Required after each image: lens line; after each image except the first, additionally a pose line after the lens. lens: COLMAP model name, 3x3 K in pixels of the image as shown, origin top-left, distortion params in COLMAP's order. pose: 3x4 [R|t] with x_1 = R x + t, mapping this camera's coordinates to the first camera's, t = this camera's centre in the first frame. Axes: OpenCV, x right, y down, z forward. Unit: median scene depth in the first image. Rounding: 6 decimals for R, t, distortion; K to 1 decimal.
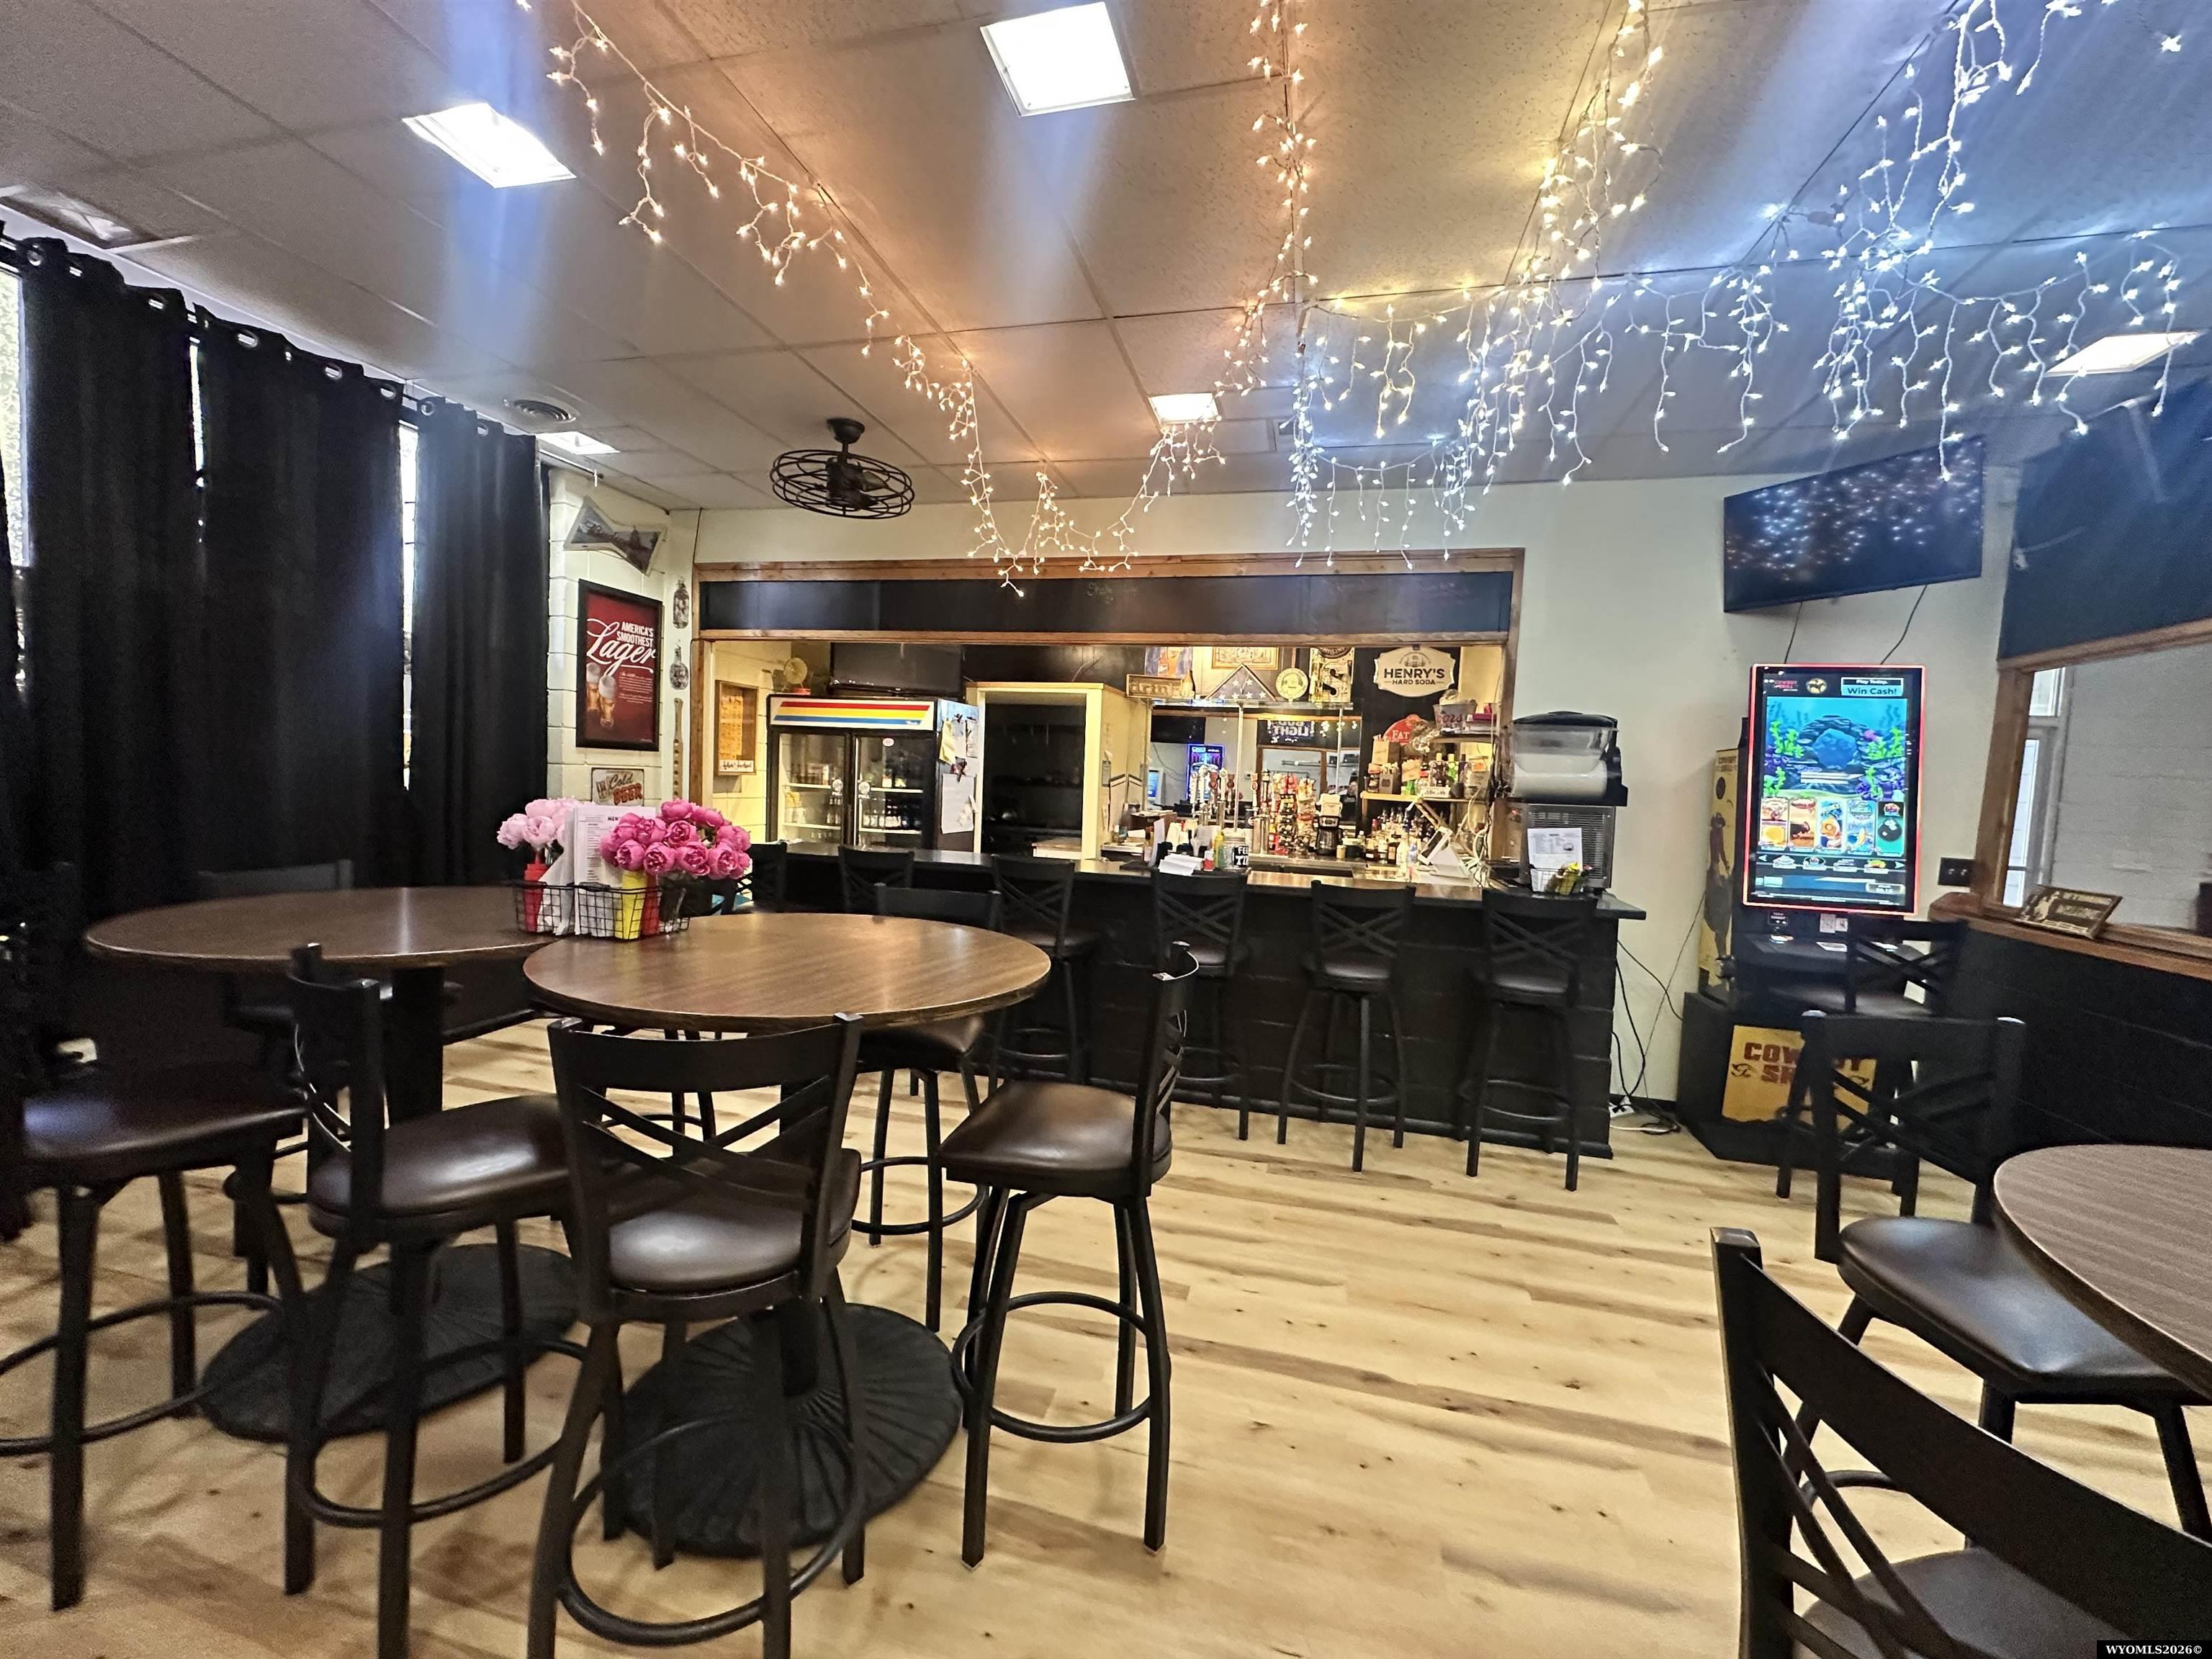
lens RADIAL K [[882.6, 0, 1102.5], [0, 882.6, 830.4], [0, 0, 1]] dist [-0.001822, -0.001030]
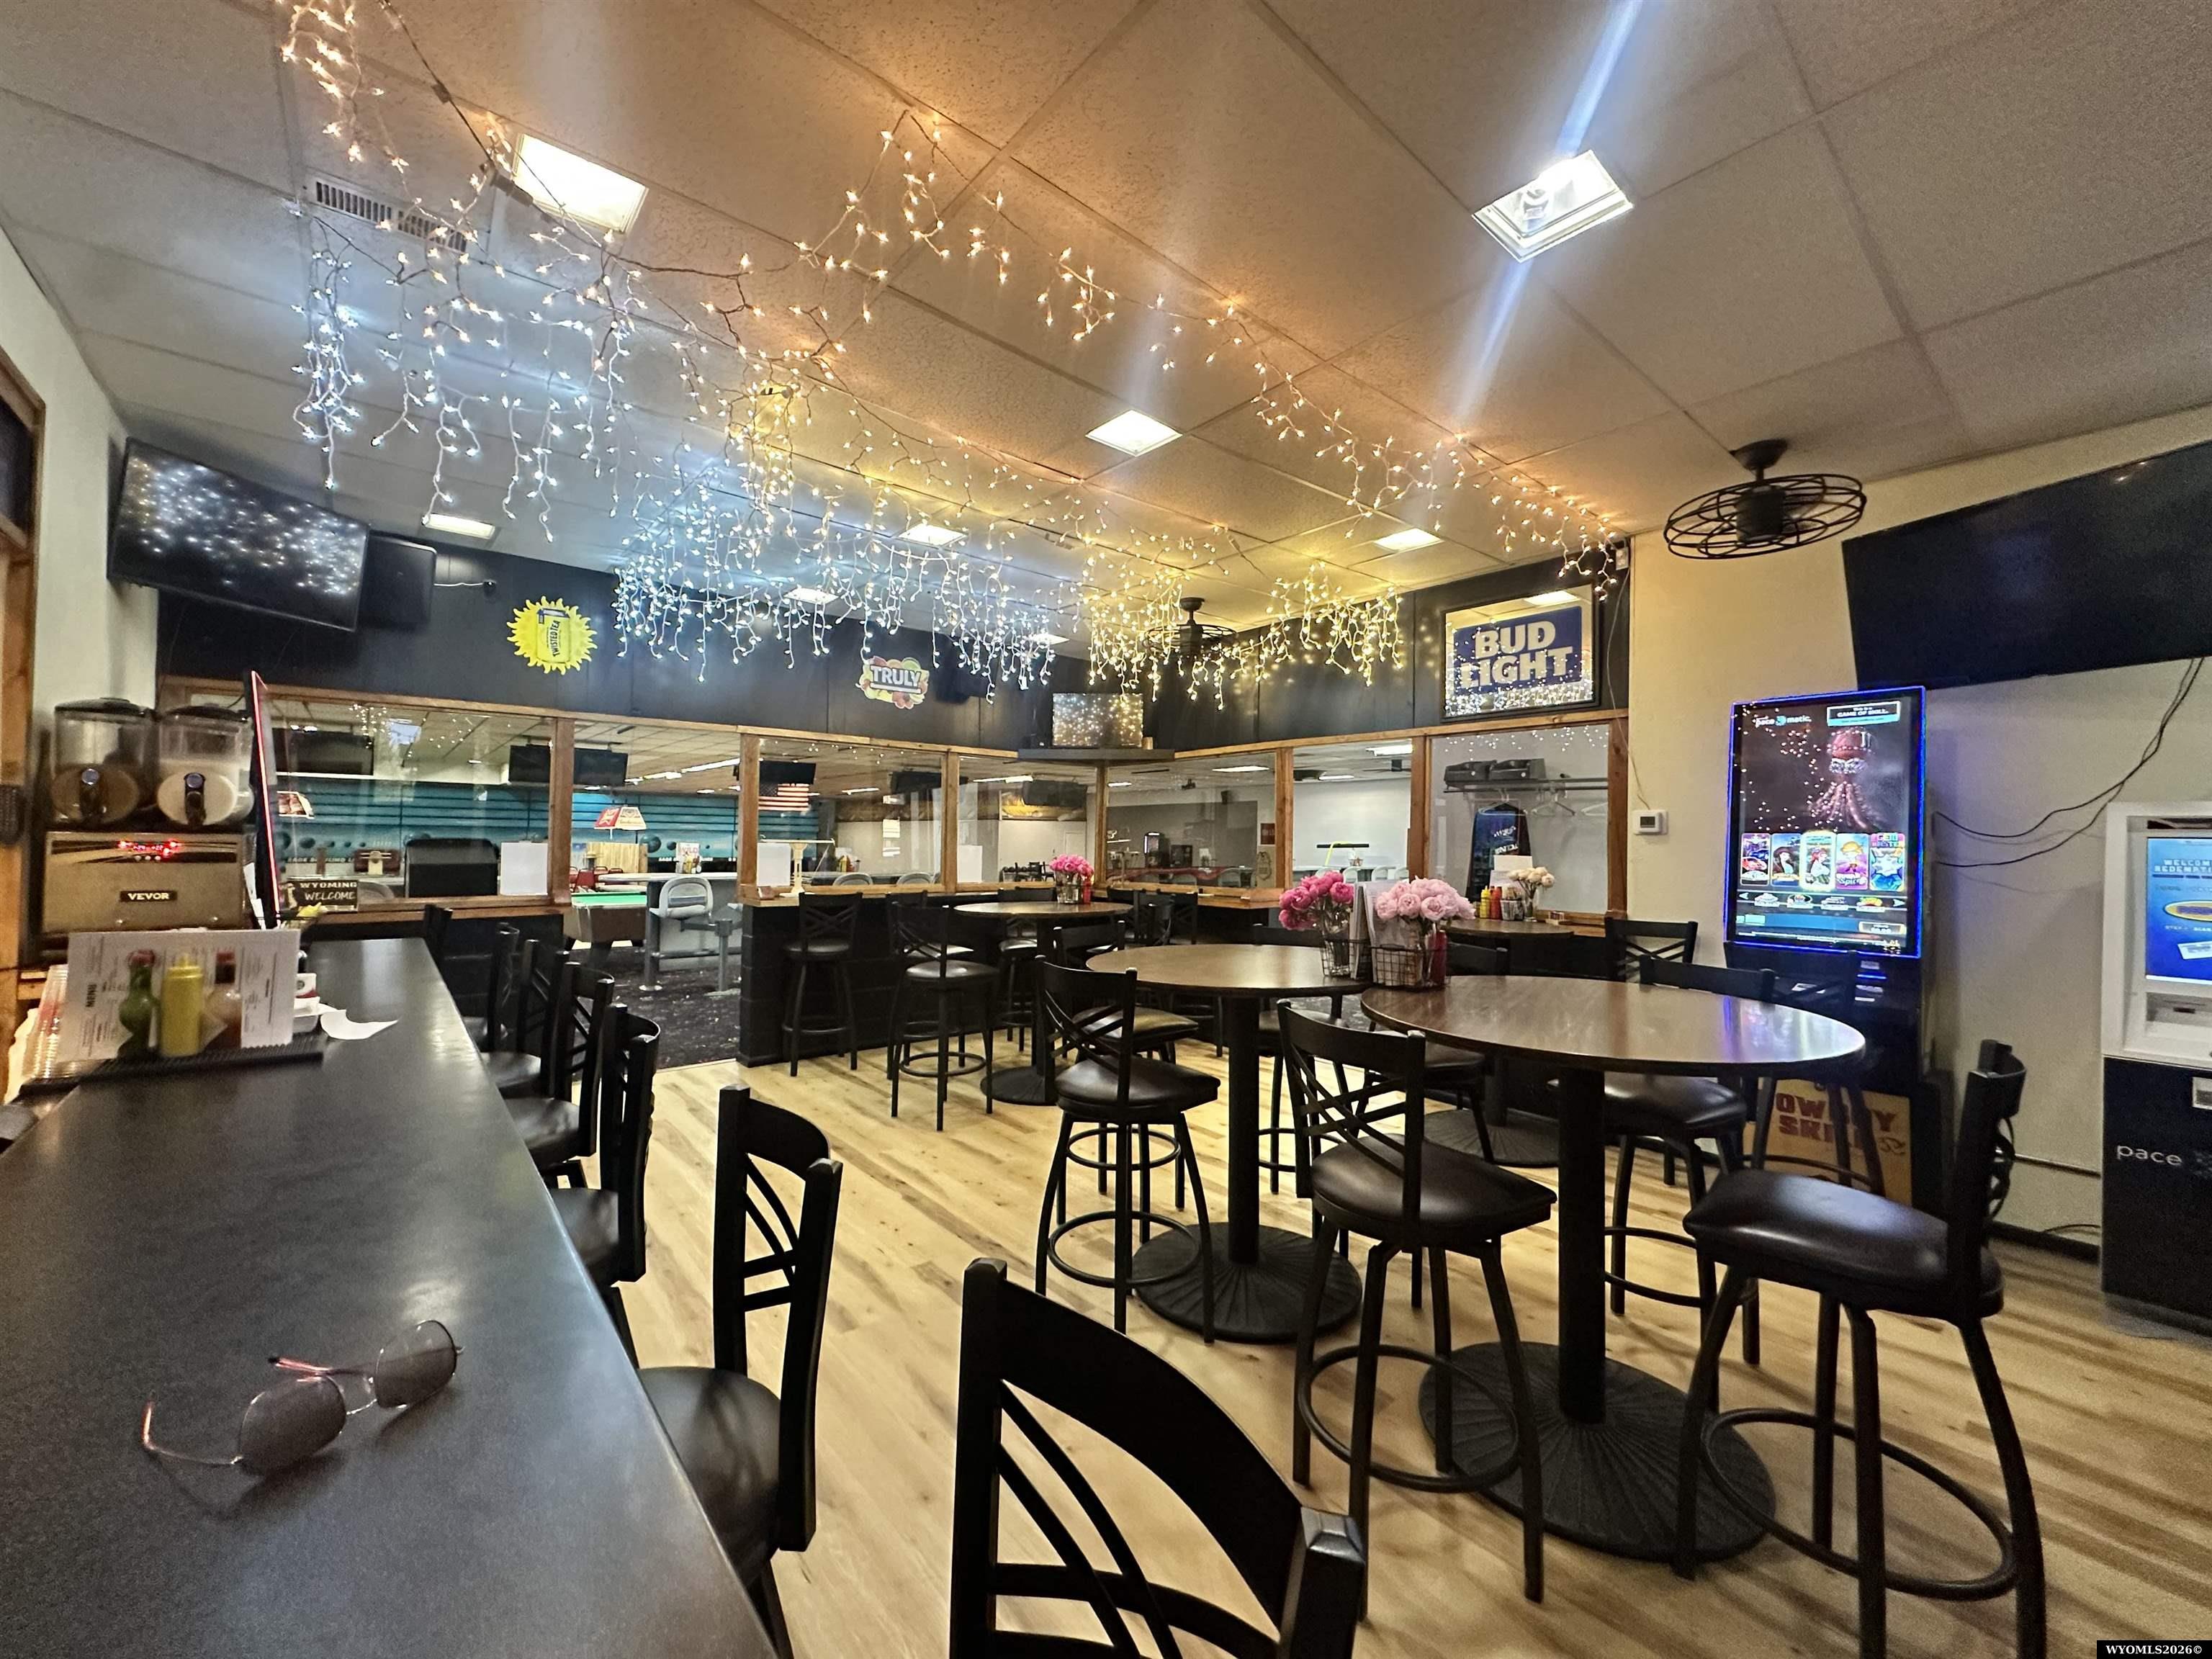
lens RADIAL K [[882.6, 0, 1100.1], [0, 882.6, 832.7], [0, 0, 1]] dist [-0.001822, -0.001030]
pose [[-0.810633, -0.051589, 0.583278, -0.376140], [-0.015981, 0.997690, 0.066032, -0.068539], [-0.585336, 0.044206, -0.809585, 0.884069]]
